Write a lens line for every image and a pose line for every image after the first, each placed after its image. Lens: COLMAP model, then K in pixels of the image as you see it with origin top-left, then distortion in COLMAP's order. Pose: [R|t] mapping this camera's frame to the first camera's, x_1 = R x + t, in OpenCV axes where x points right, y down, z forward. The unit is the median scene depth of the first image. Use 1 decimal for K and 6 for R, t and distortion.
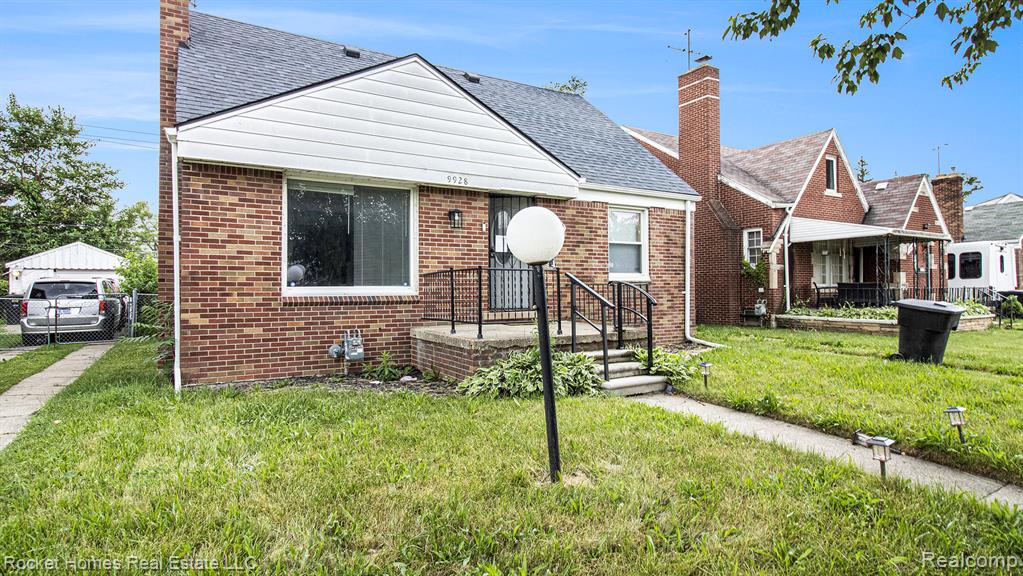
lens RADIAL K [[564.3, 0, 517.6], [0, 564.3, 270.9], [0, 0, 1]] dist [-0.000675, -0.004167]
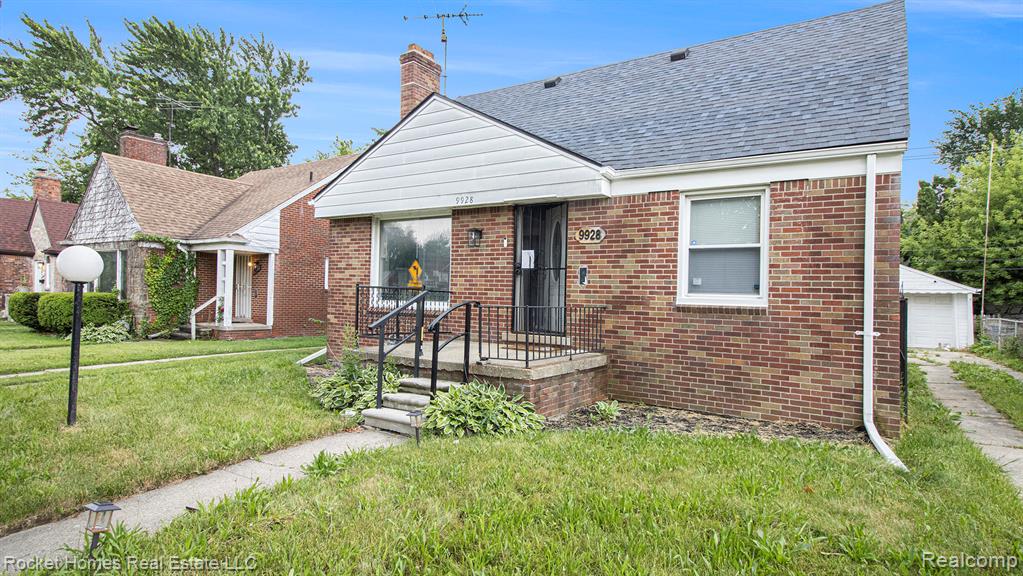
lens RADIAL K [[564.3, 0, 508.0], [0, 564.3, 293.5], [0, 0, 1]] dist [-0.000675, -0.004167]
pose [[0.403921, 0.010452, -0.914734, 0.860247], [-0.006347, 0.999943, 0.008623, -0.000823], [0.914772, 0.002323, 0.403964, 0.657786]]
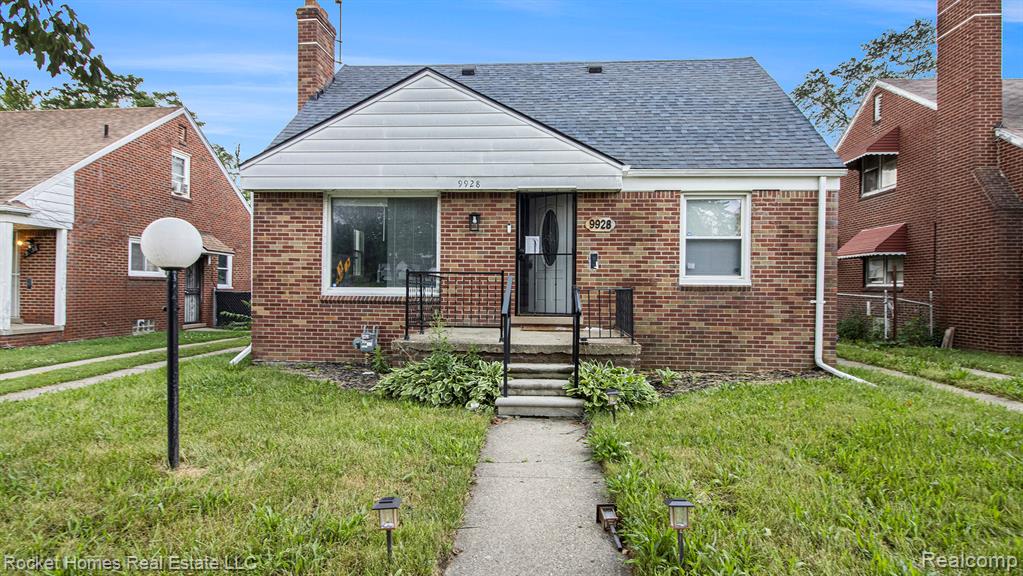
lens RADIAL K [[564.3, 0, 504.2], [0, 564.3, 282.6], [0, 0, 1]] dist [-0.000675, -0.004167]
pose [[0.808092, 0.008351, -0.588998, 0.539200], [0.003376, 0.999817, 0.018807, -0.002811], [0.589047, -0.017186, 0.807916, 0.217697]]
